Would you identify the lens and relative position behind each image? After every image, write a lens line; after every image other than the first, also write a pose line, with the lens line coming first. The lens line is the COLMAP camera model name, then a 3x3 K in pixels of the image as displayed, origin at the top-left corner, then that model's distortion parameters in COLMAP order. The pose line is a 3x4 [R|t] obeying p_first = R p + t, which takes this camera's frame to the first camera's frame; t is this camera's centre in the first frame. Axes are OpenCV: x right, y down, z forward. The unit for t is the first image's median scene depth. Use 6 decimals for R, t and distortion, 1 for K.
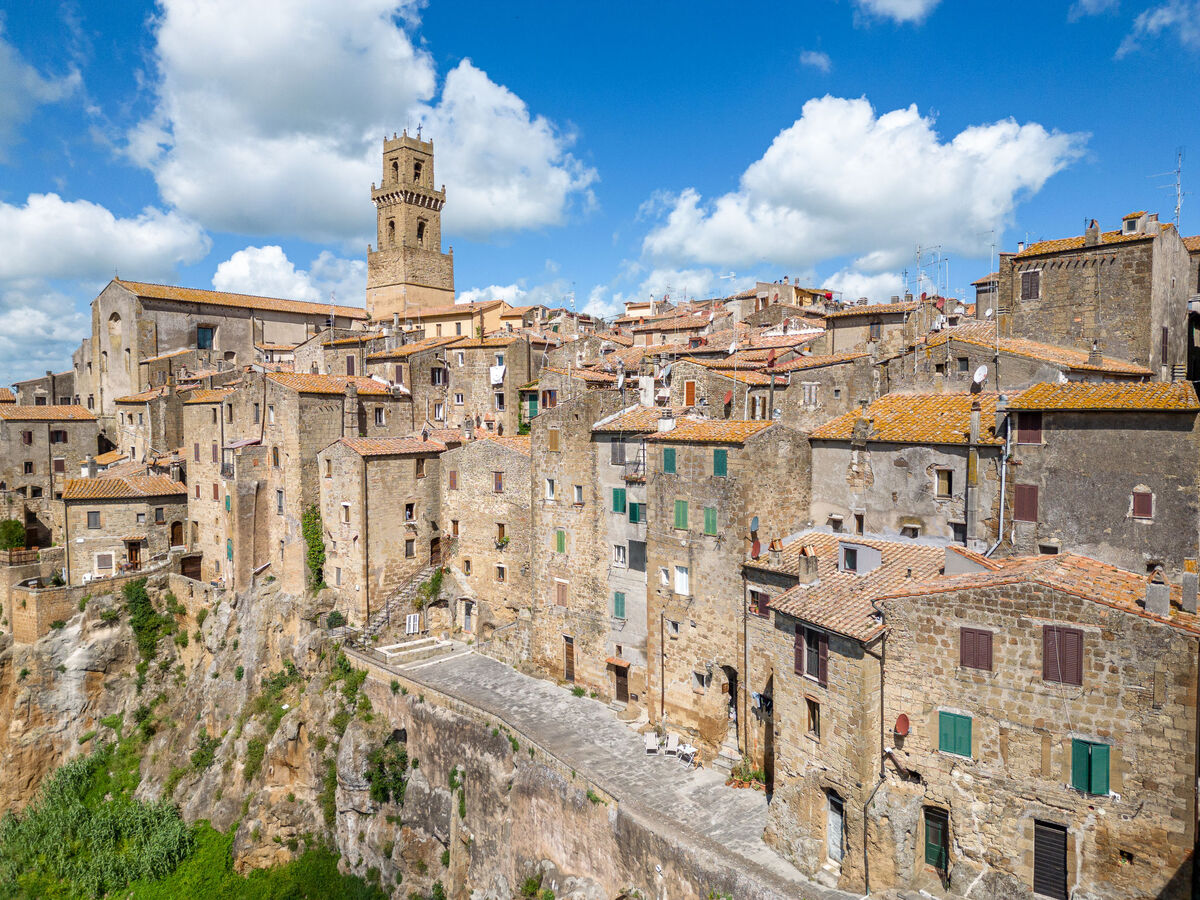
lens RADIAL K [[843.9, 0, 601.8], [0, 843.9, 446.4], [0, 0, 1]] dist [0.093382, -0.070335]
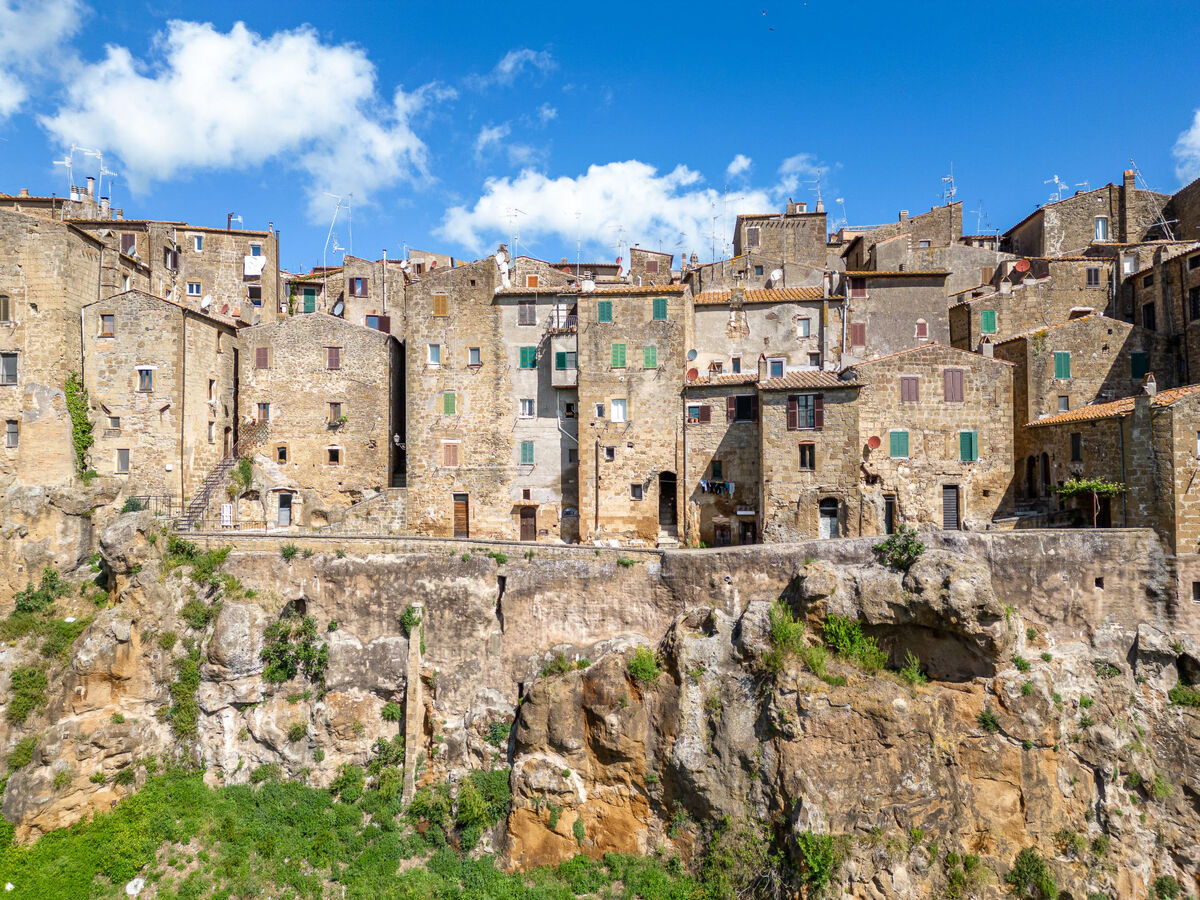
lens RADIAL K [[843.9, 0, 608.1], [0, 843.9, 443.5], [0, 0, 1]] dist [0.093382, -0.070335]
pose [[0.736679, 0.030593, 0.675550, -0.654037], [0.032883, 0.996174, -0.080972, 0.273018], [-0.675442, 0.081865, 0.732854, 0.125281]]
